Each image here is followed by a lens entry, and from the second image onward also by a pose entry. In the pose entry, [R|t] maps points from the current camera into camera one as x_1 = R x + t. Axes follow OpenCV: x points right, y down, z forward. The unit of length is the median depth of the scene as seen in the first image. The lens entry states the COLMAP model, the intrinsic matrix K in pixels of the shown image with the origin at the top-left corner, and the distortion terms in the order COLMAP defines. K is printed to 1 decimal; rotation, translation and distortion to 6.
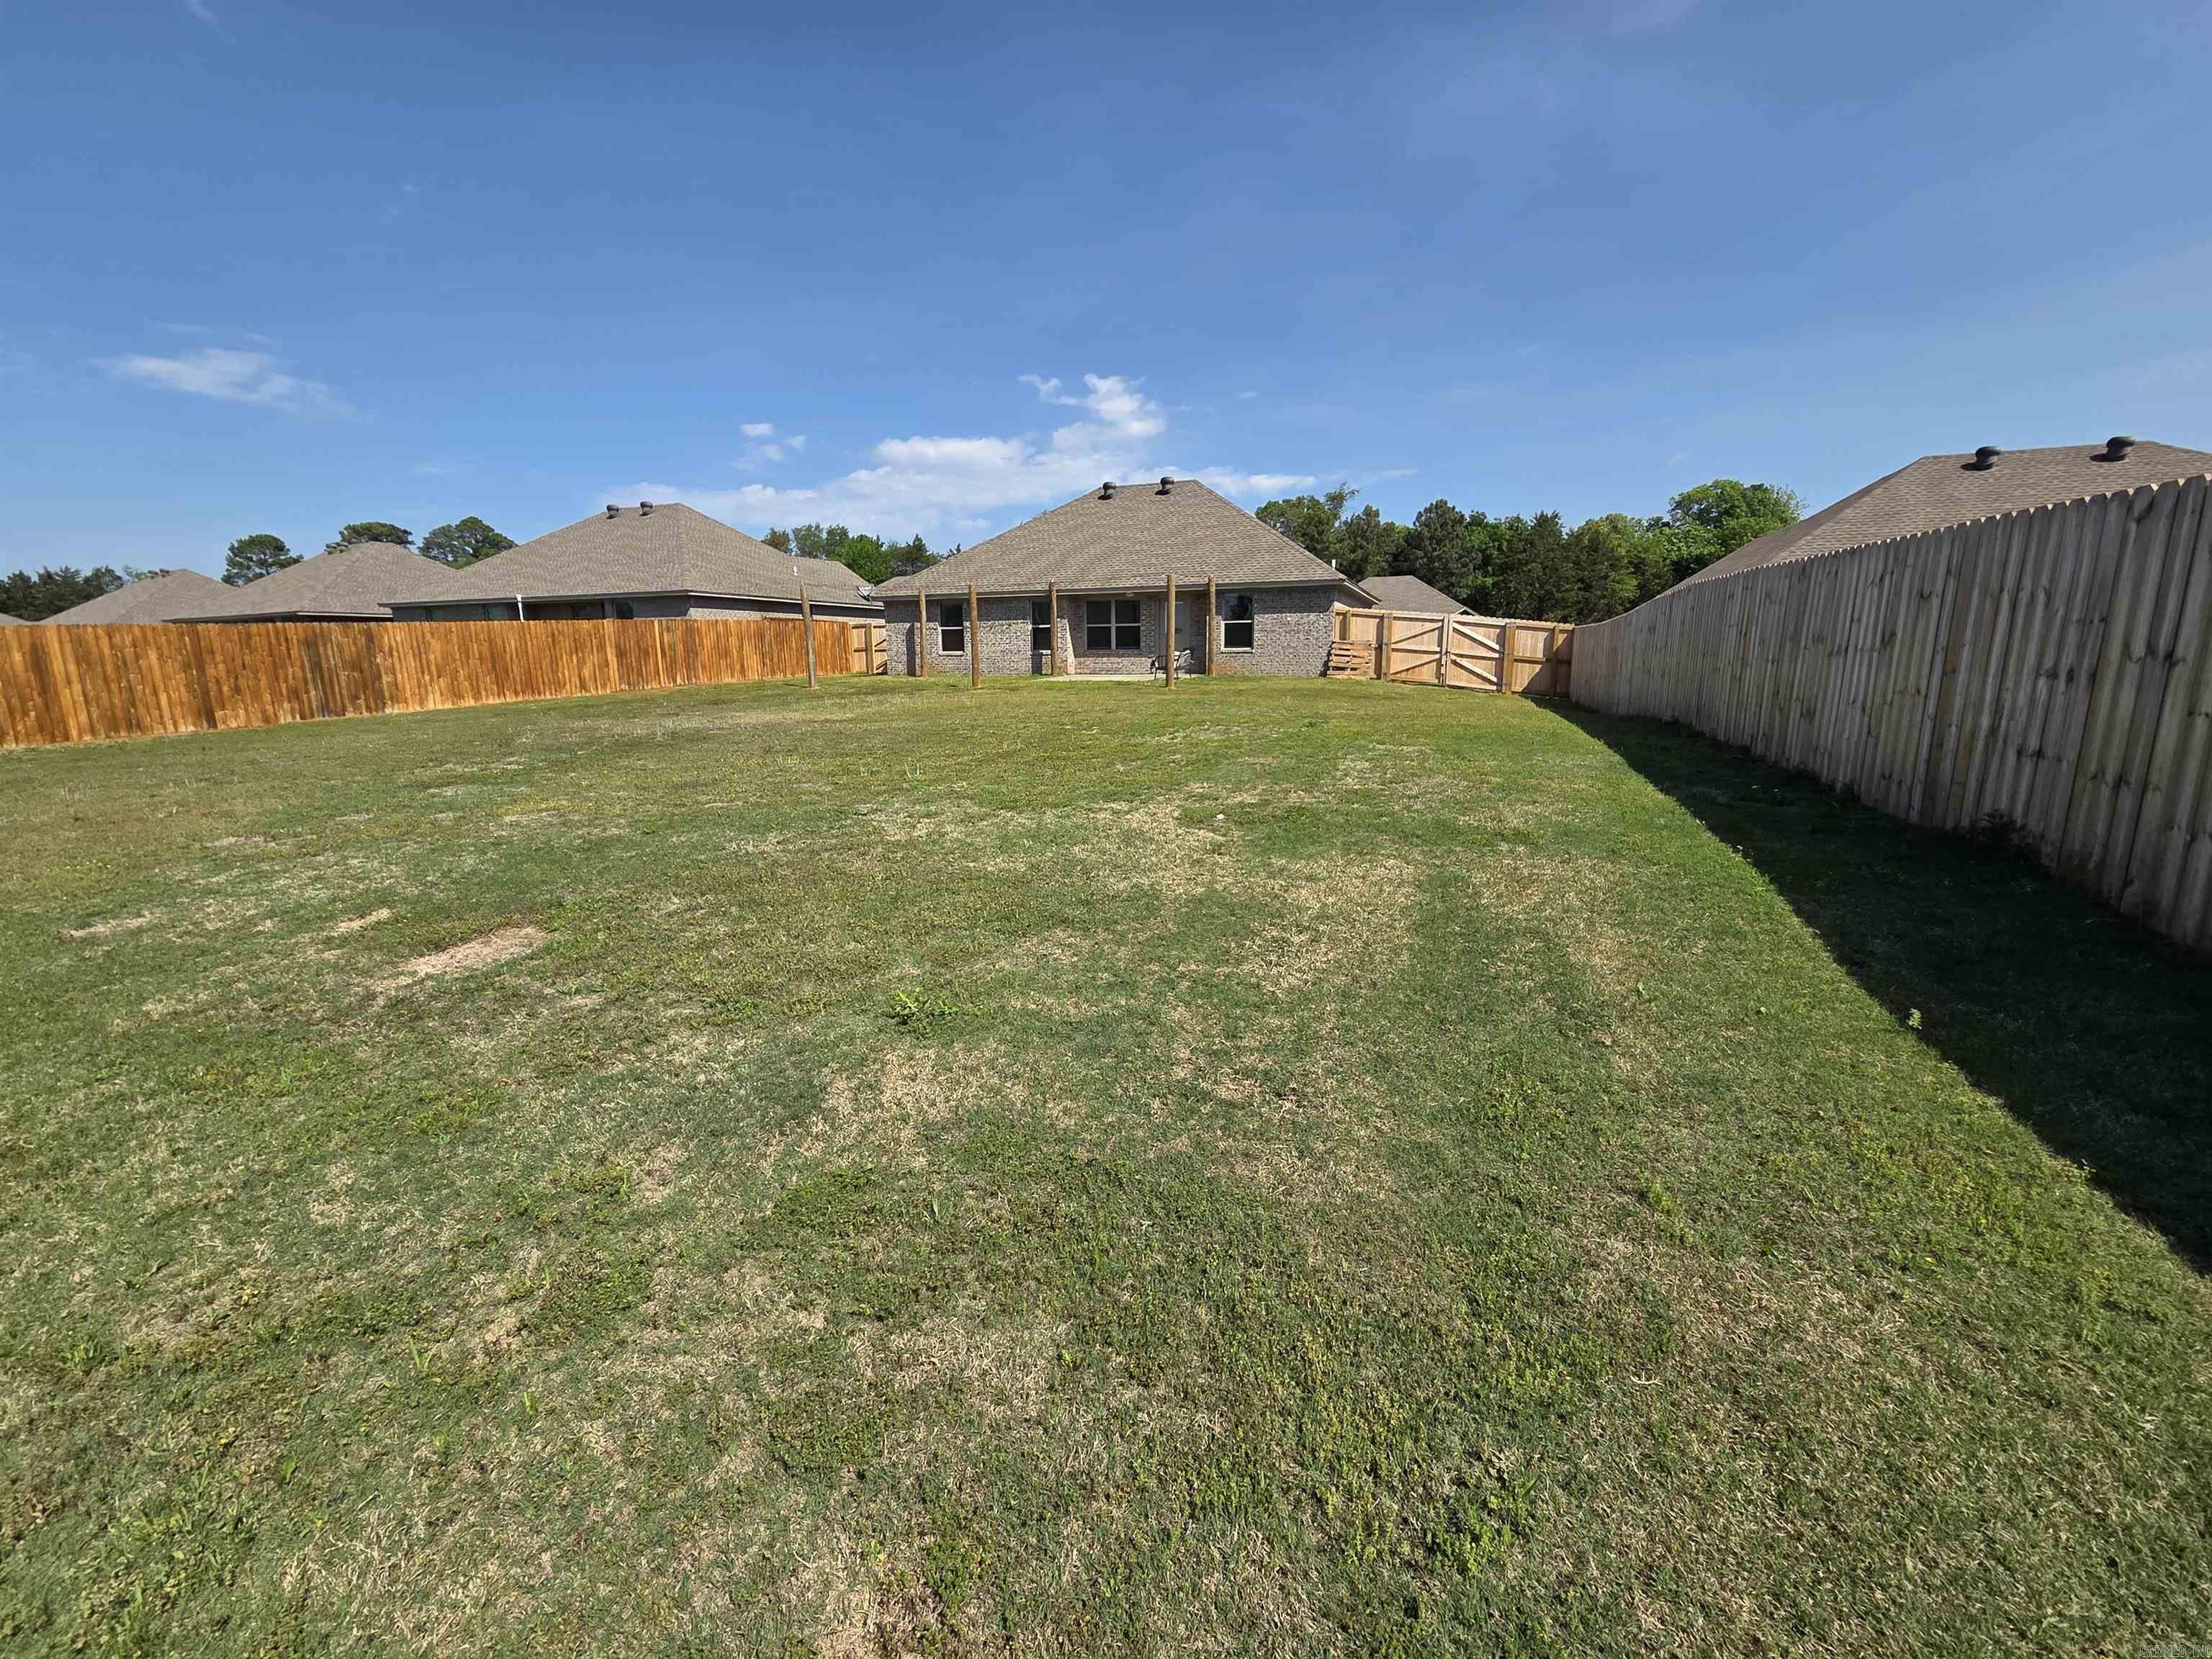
lens RADIAL K [[915.9, 0, 1106.0], [0, 915.9, 829.5], [0, 0, 1]] dist [-0.000588, -0.000041]
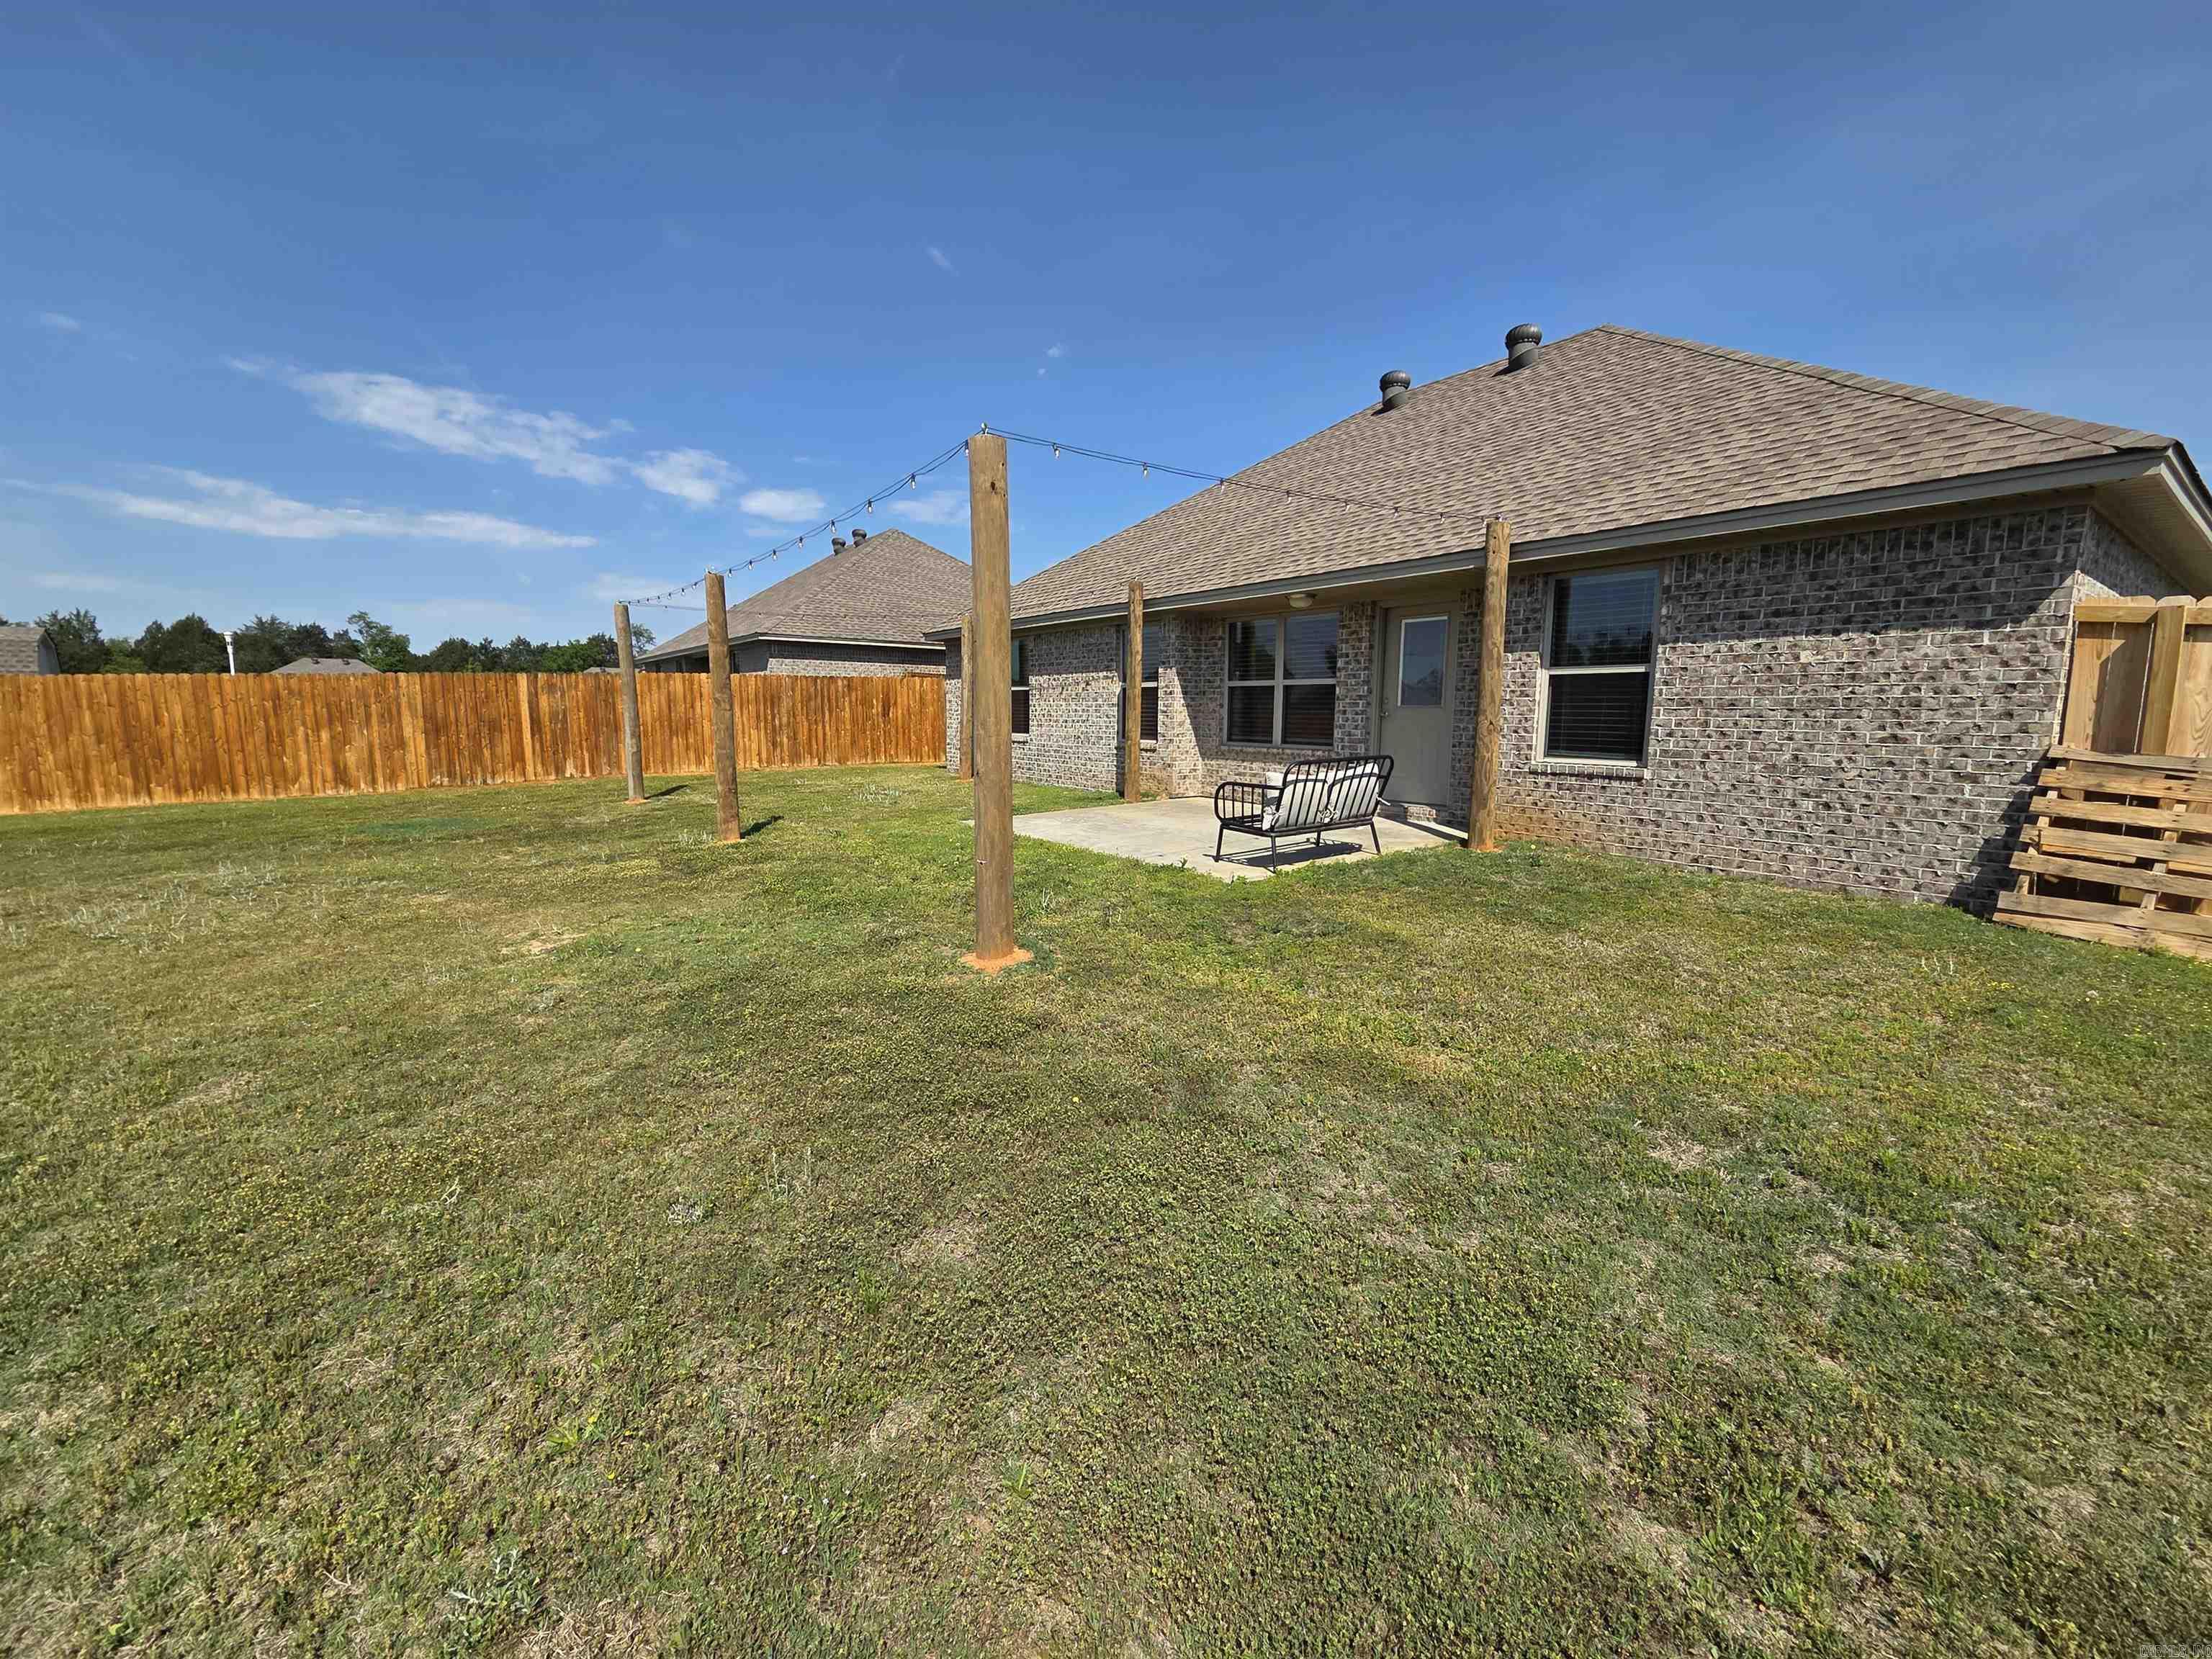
lens RADIAL K [[893.5, 0, 1117.0], [0, 893.5, 819.3], [0, 0, 1]] dist [0.001538, 0.000126]
pose [[0.841803, 0.082018, -0.533517, 0.170701], [-0.120047, 0.992082, -0.036901, -0.151006], [0.526266, 0.095111, 0.844984, 0.683291]]
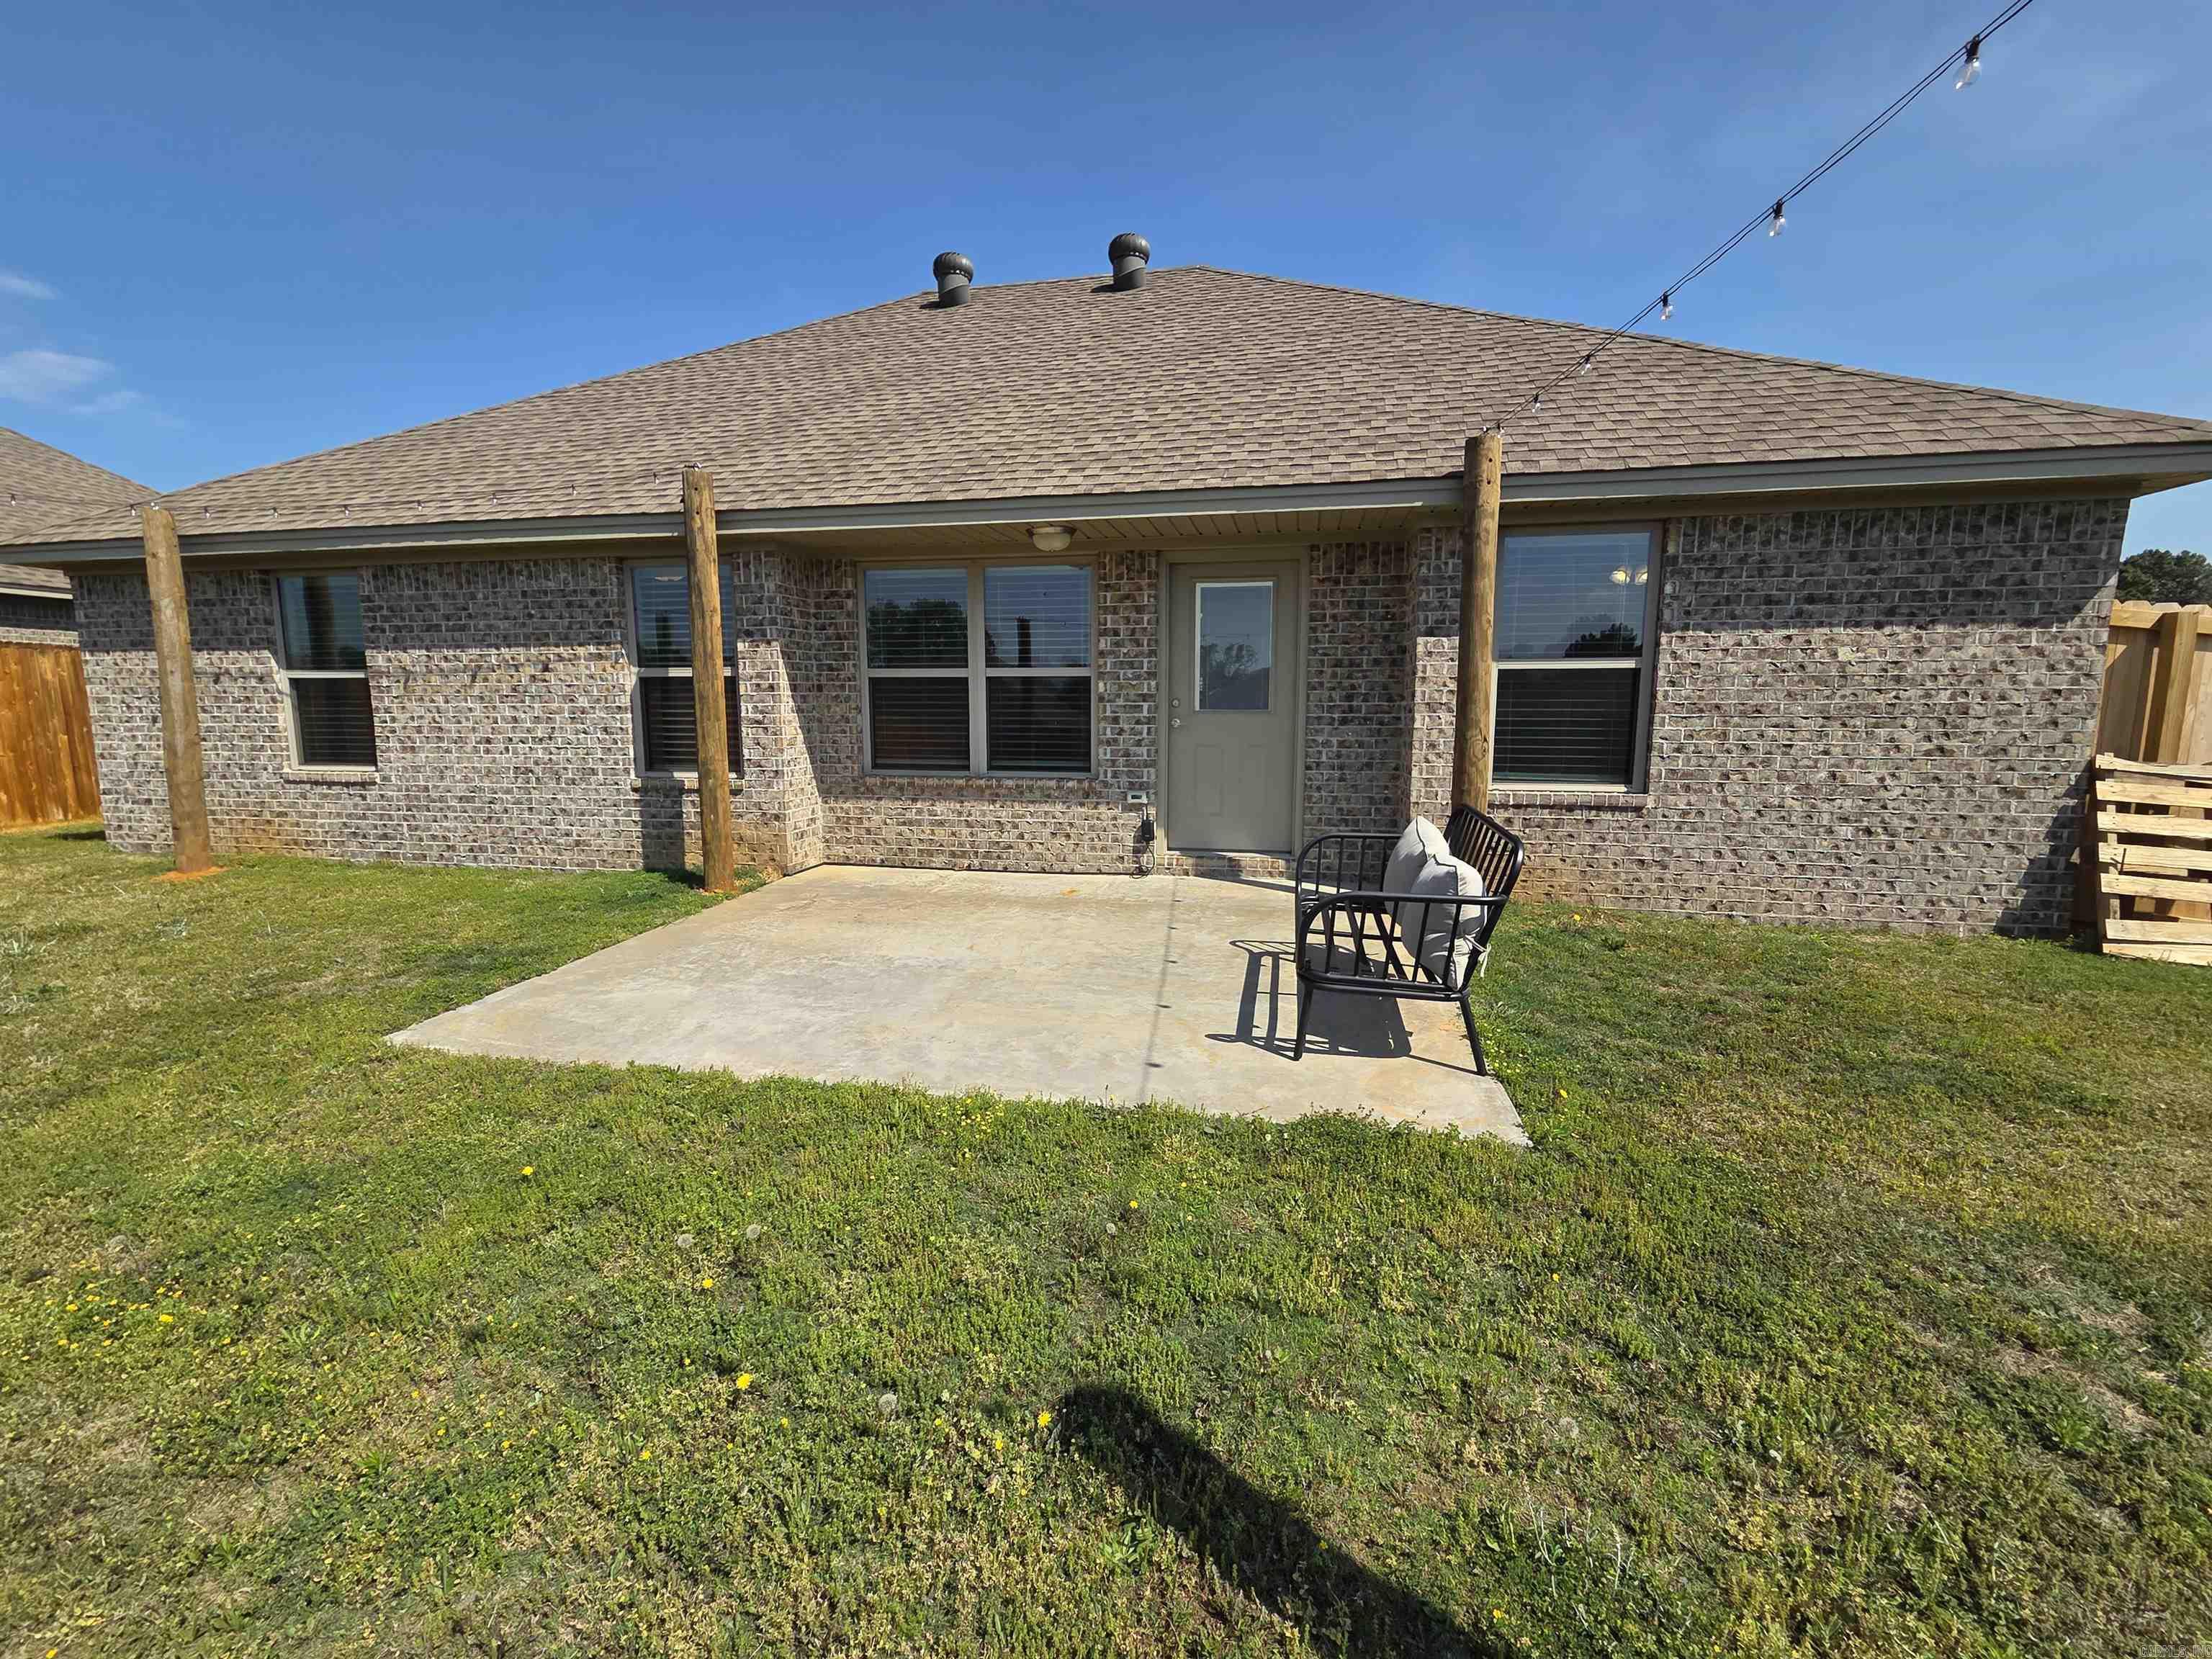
lens RADIAL K [[893.5, 0, 1117.0], [0, 893.5, 819.3], [0, 0, 1]] dist [0.001538, 0.000126]
pose [[0.986722, -0.010365, 0.162084, 0.005985], [0.020739, 0.997833, -0.062448, -0.179105], [-0.161086, 0.064981, 0.984799, 0.809840]]
